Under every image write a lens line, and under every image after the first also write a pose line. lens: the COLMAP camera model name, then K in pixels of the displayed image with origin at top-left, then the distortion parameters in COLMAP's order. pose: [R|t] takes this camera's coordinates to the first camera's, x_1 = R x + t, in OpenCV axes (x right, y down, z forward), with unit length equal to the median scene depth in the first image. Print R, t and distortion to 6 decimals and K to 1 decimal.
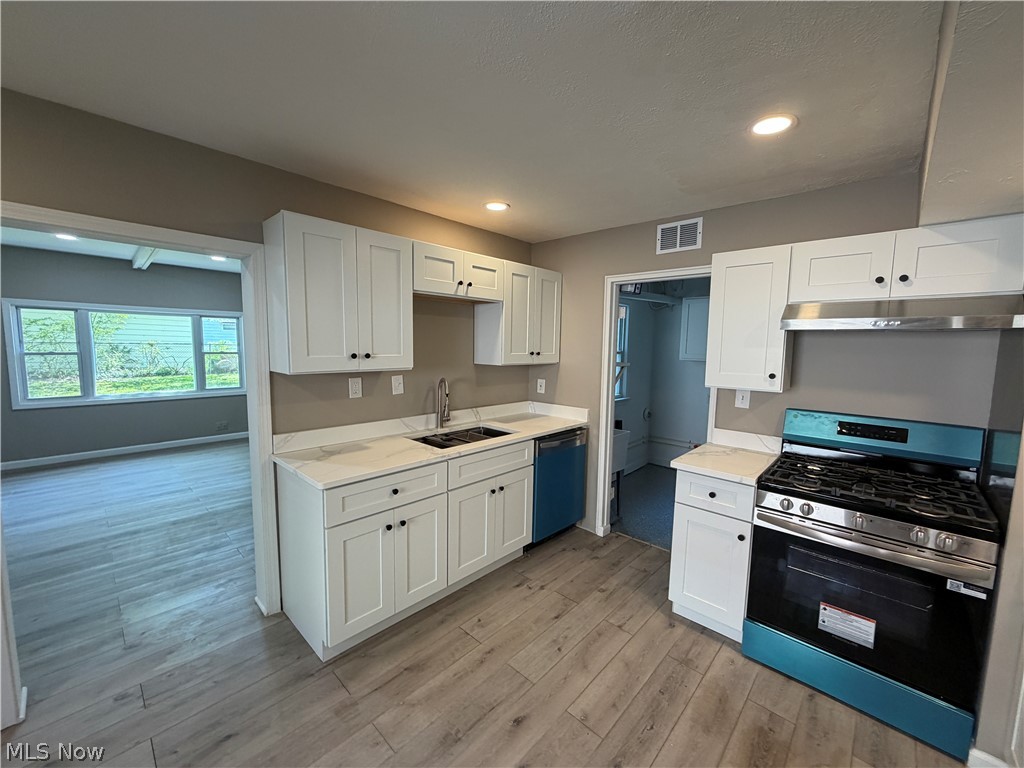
lens RADIAL K [[407.8, 0, 510.5], [0, 407.8, 383.7], [0, 0, 1]] dist [-0.001758, 0.000732]
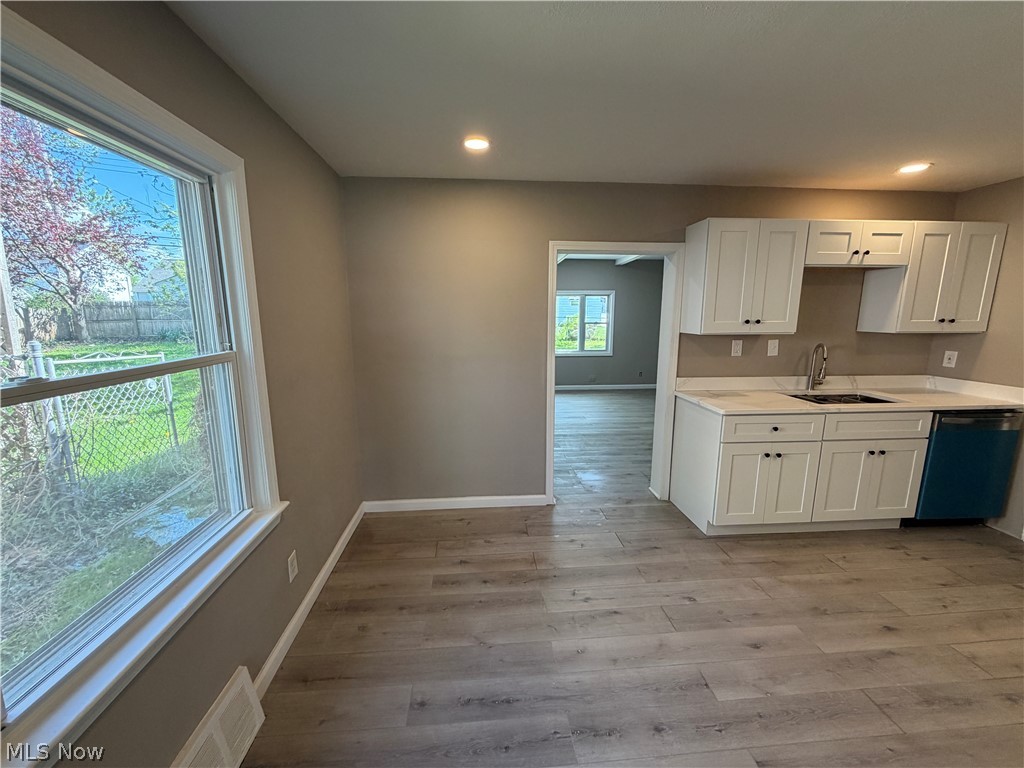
lens RADIAL K [[407.8, 0, 510.4], [0, 407.8, 383.7], [0, 0, 1]] dist [-0.001758, 0.000732]
pose [[0.739628, 0.097776, -0.665875, -0.049090], [-0.053182, 0.994788, 0.087001, 0.045977], [0.670911, -0.028936, 0.740973, -0.388198]]
